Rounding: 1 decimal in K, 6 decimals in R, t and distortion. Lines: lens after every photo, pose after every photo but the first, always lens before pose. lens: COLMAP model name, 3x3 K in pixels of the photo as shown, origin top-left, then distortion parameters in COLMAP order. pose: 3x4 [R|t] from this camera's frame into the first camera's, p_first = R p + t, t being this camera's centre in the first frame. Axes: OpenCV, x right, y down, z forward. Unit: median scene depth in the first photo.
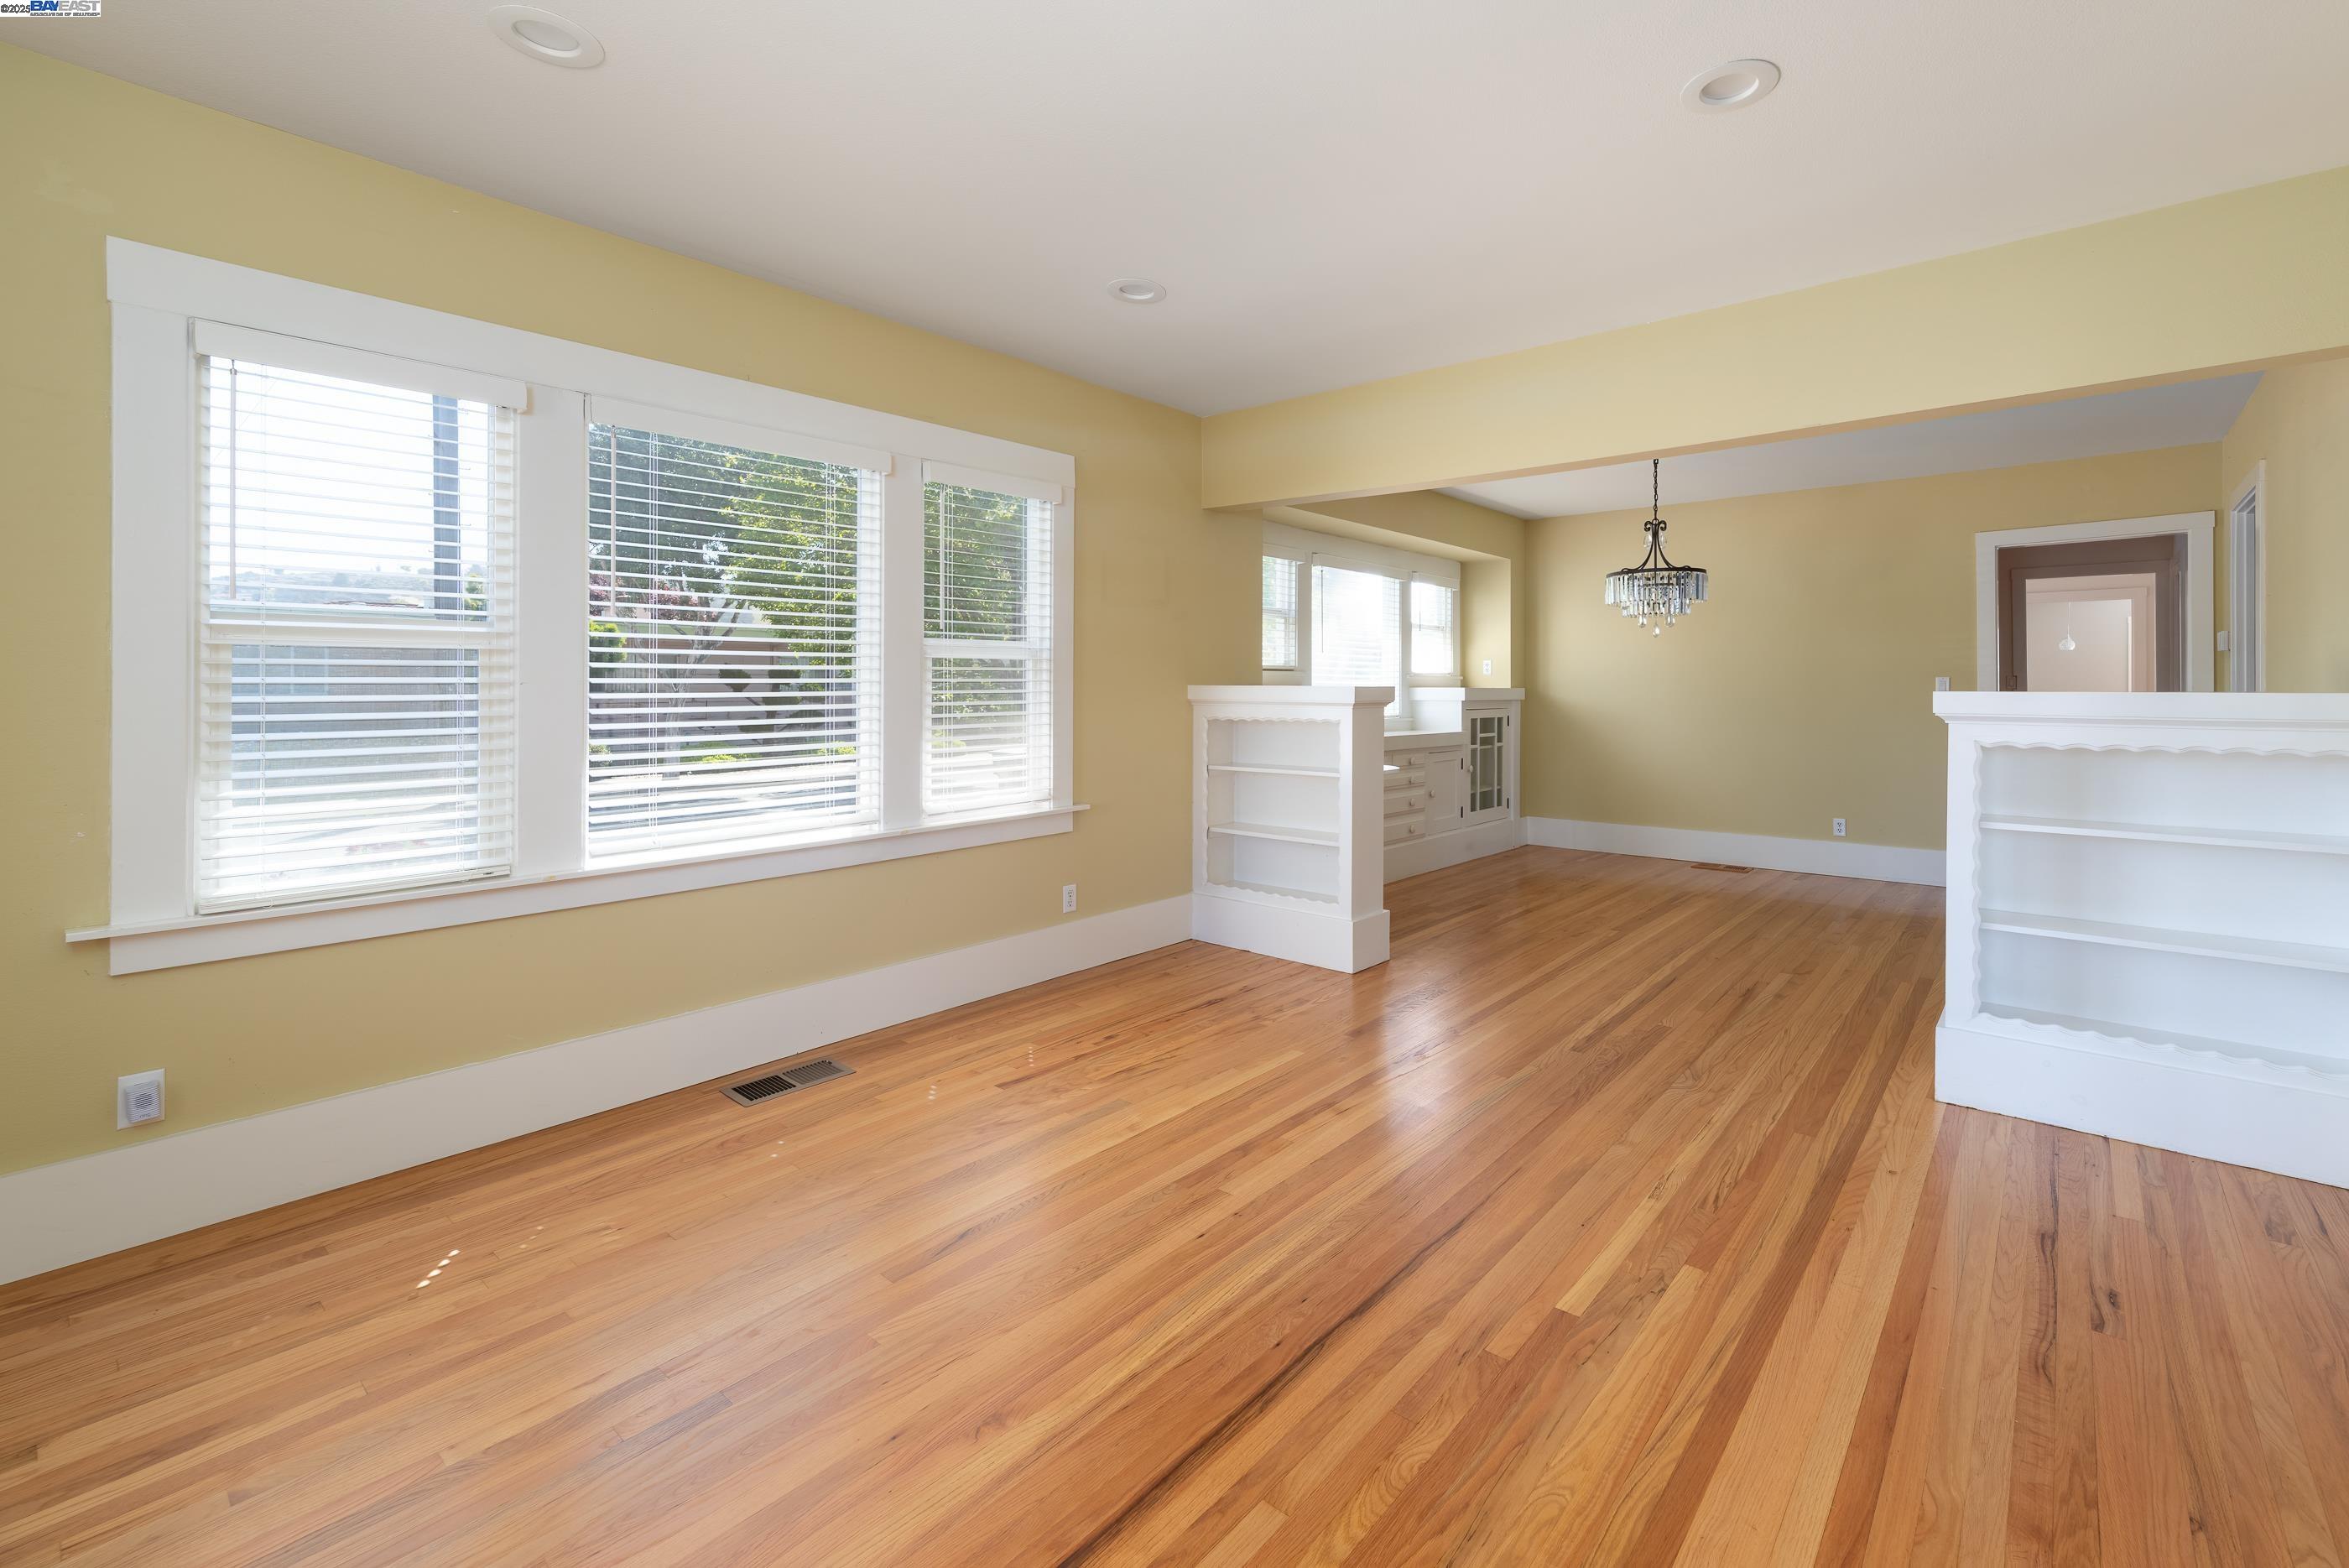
lens RADIAL K [[1024.5, 0, 1243.7], [0, 1024.5, 683.0], [0, 0, 1]] dist [0.000442, -0.000380]
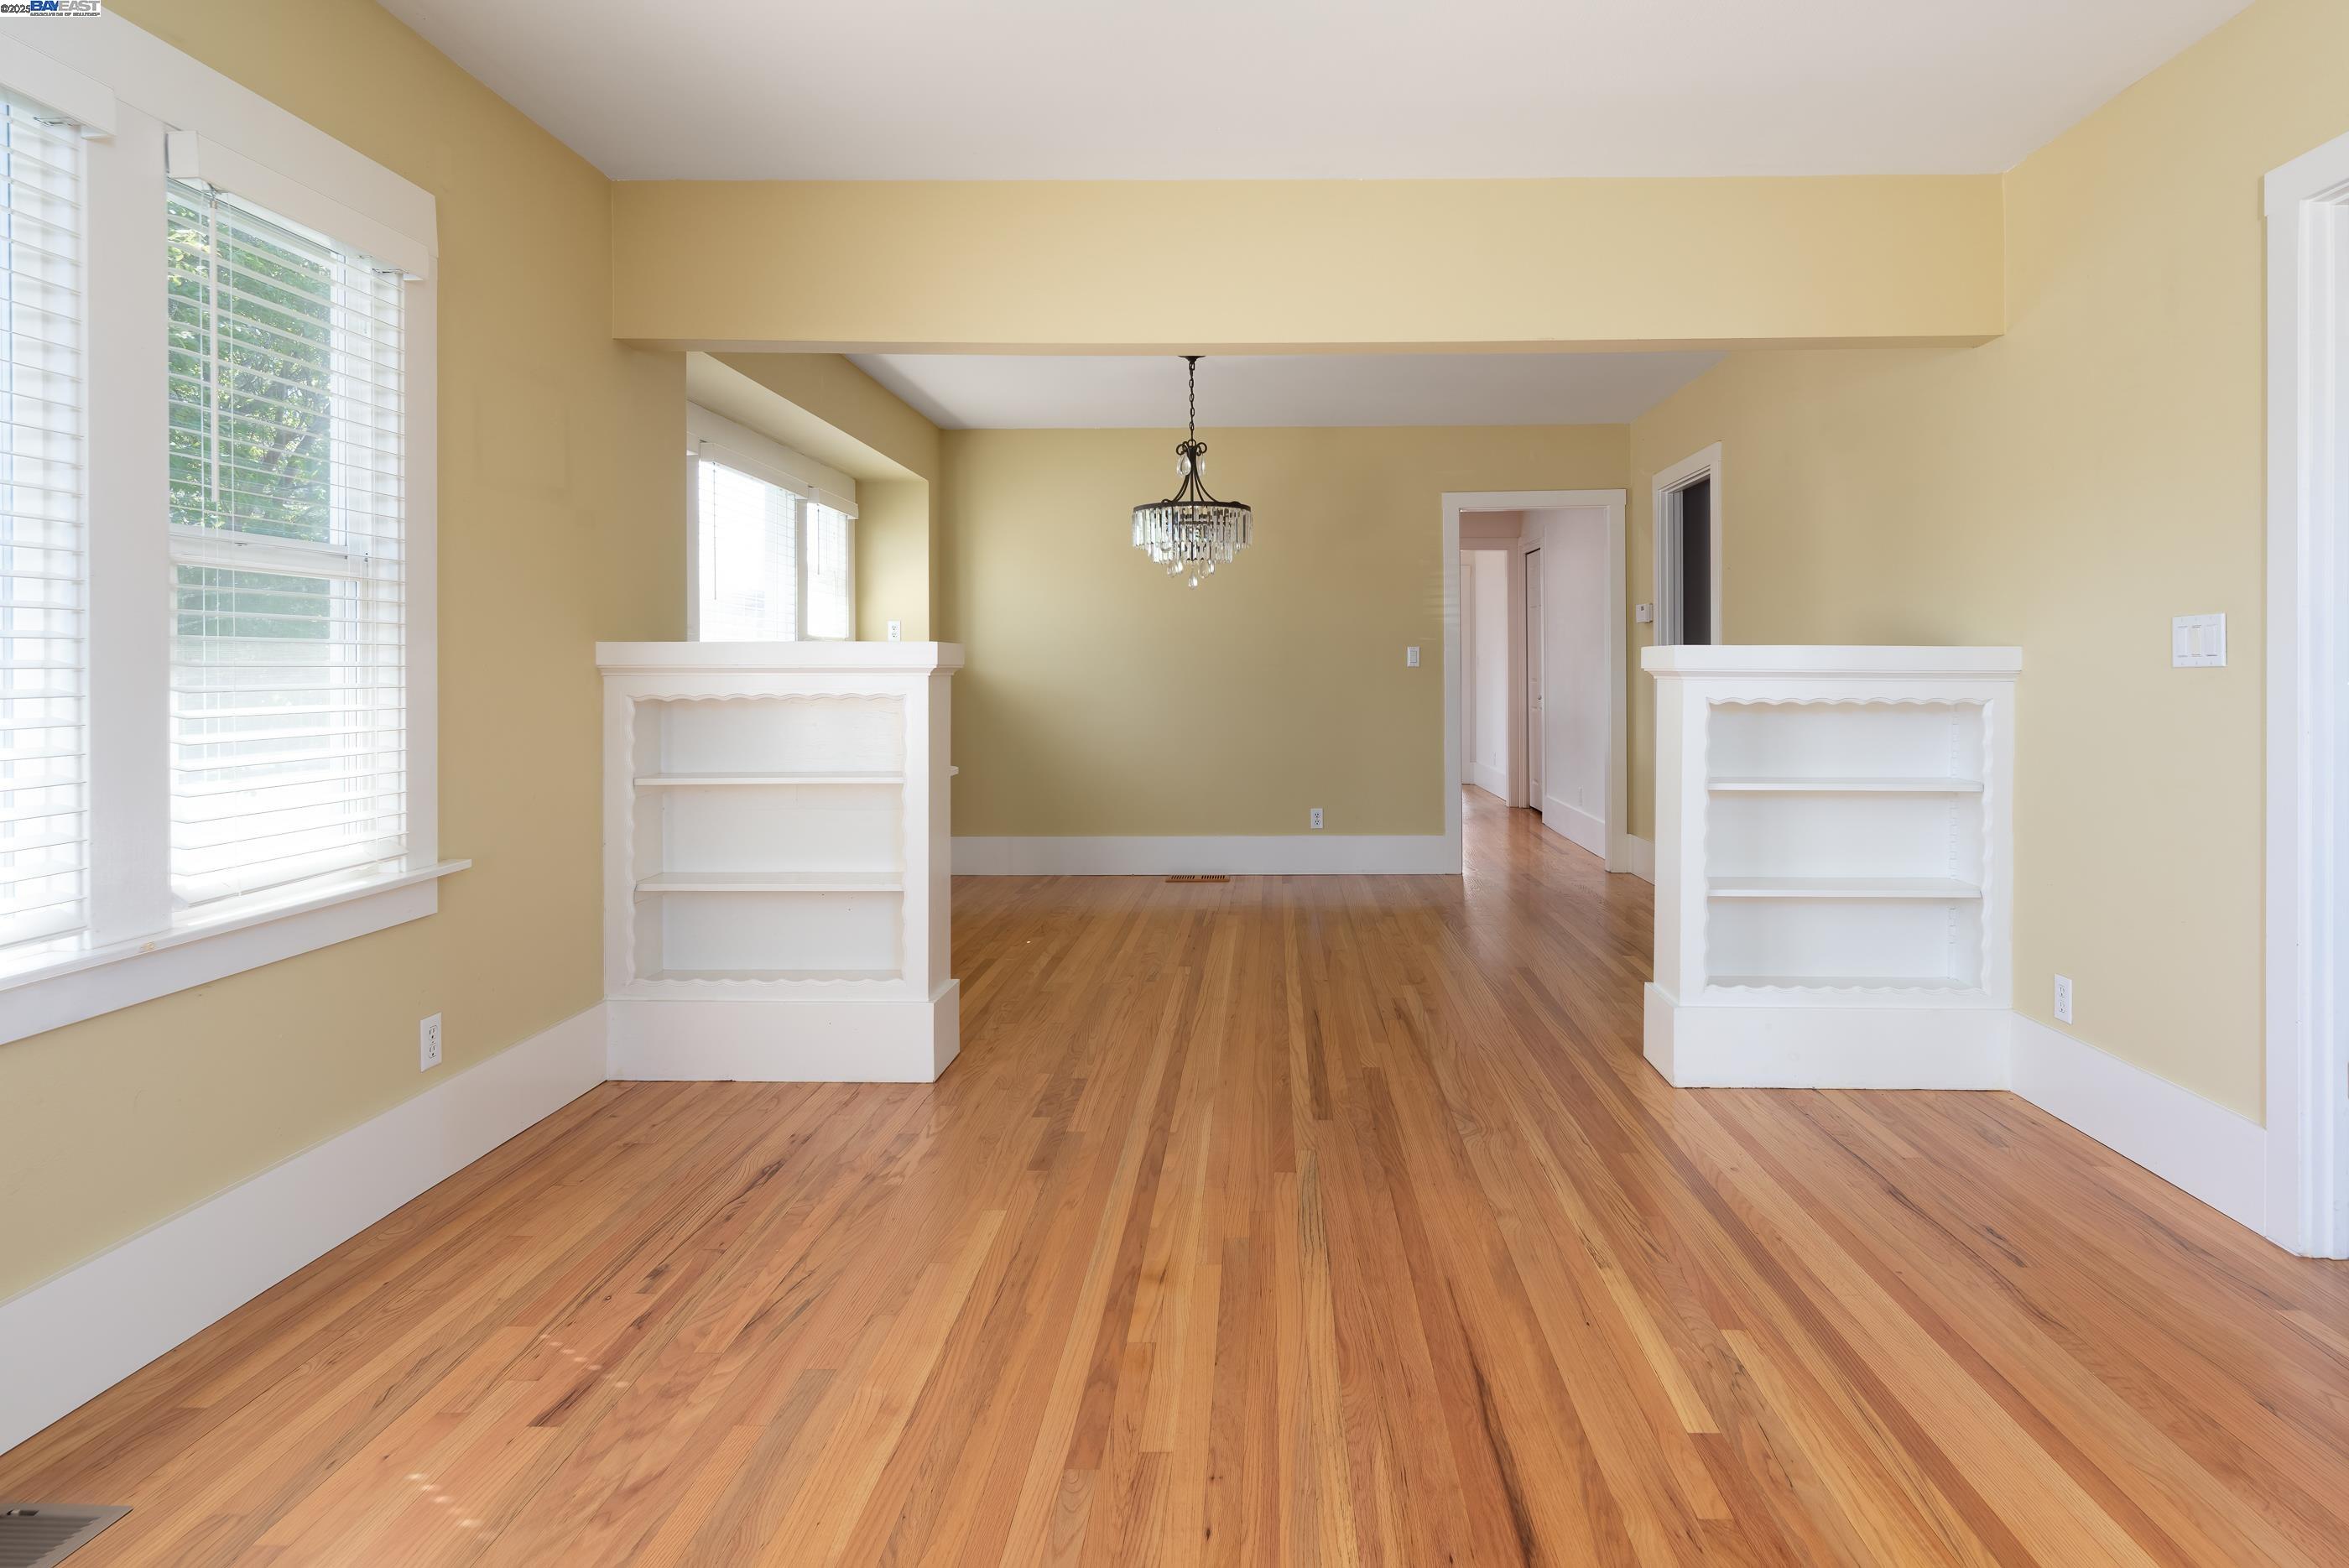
lens RADIAL K [[1358.7, 0, 1260.8], [0, 1358.7, 680.5], [0, 0, 1]] dist [0.004378, -0.001768]
pose [[0.784778, -0.006899, 0.619738, -0.358730], [0.001670, 0.999958, 0.009018, 0.027186], [-0.619774, -0.006042, 0.784757, 0.259737]]
